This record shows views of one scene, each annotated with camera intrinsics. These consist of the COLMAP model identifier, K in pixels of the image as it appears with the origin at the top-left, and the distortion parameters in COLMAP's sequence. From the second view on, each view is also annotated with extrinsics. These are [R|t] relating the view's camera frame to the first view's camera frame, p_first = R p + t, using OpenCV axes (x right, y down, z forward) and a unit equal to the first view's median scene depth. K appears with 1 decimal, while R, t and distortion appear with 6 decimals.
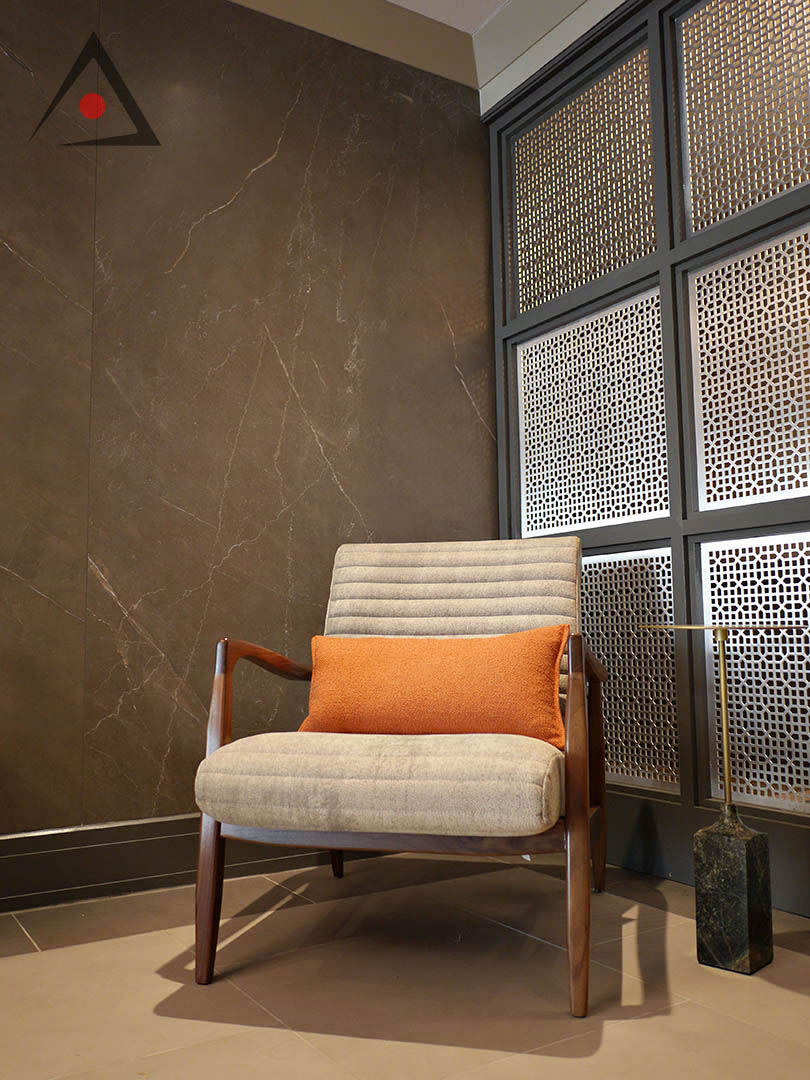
lens RADIAL K [[929.1, 0, 405.0], [0, 929.1, 540.0], [0, 0, 1]] dist [-0.024397, -0.010144]
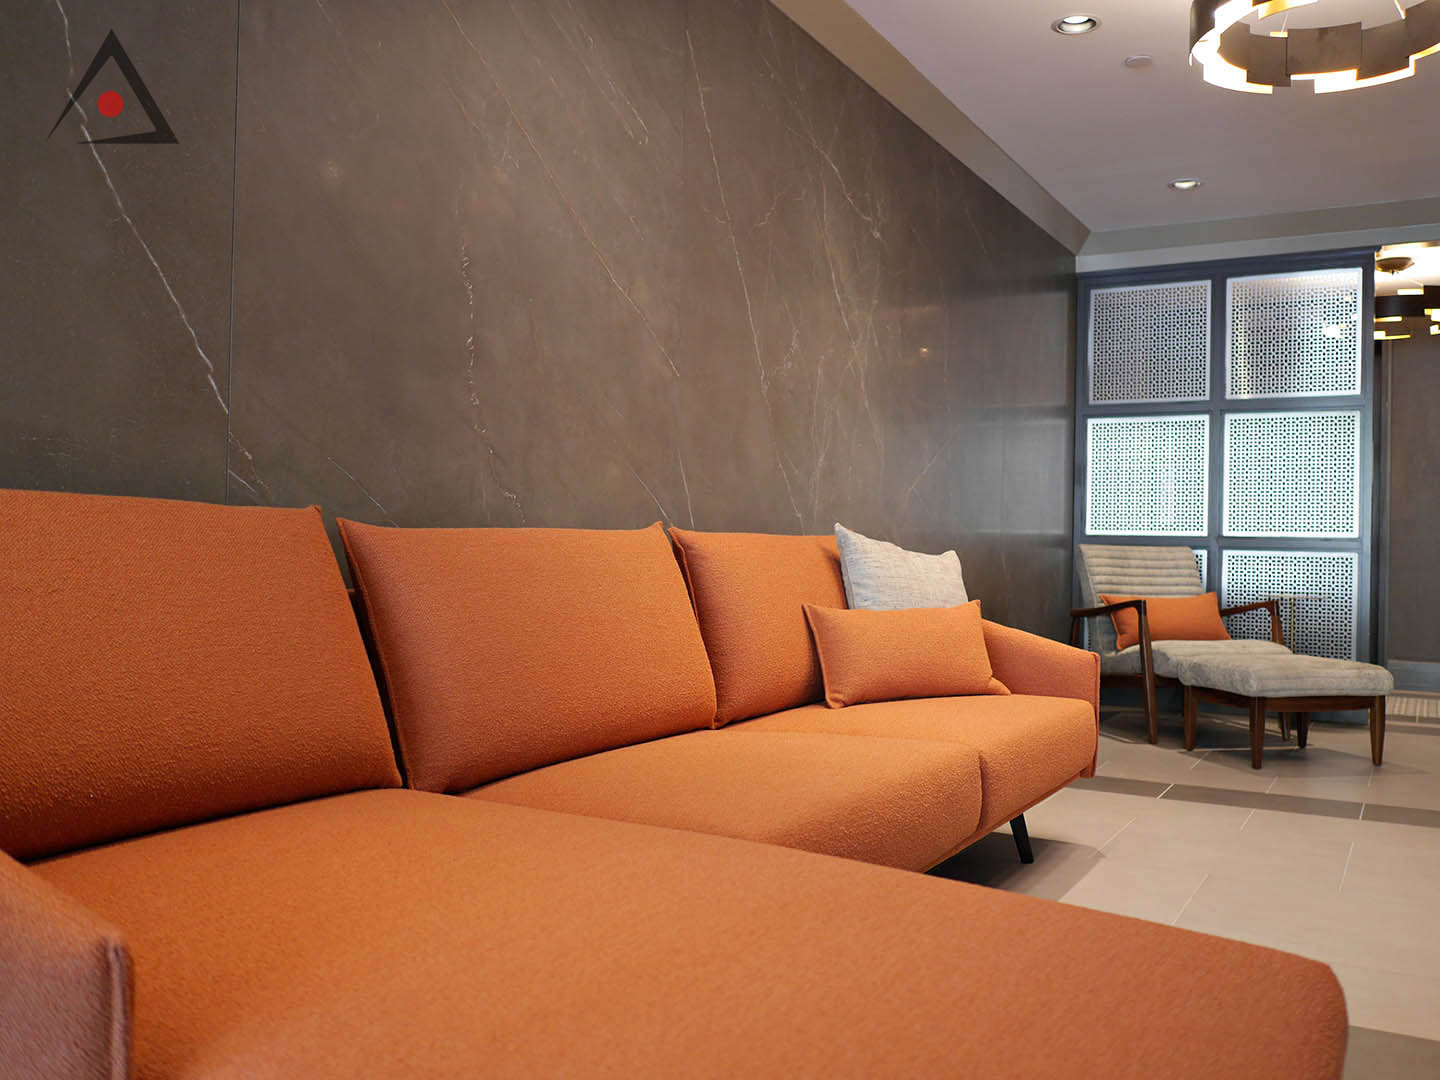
lens RADIAL K [[1238.8, 0, 720.0], [0, 1238.8, 540.0], [0, 0, 1]] dist [-0.024397, -0.010144]
pose [[0.883126, 0.028448, 0.468273, -1.960910], [-0.075765, 0.993705, 0.082518, -0.161442], [-0.462978, -0.108352, 0.879722, -0.895129]]
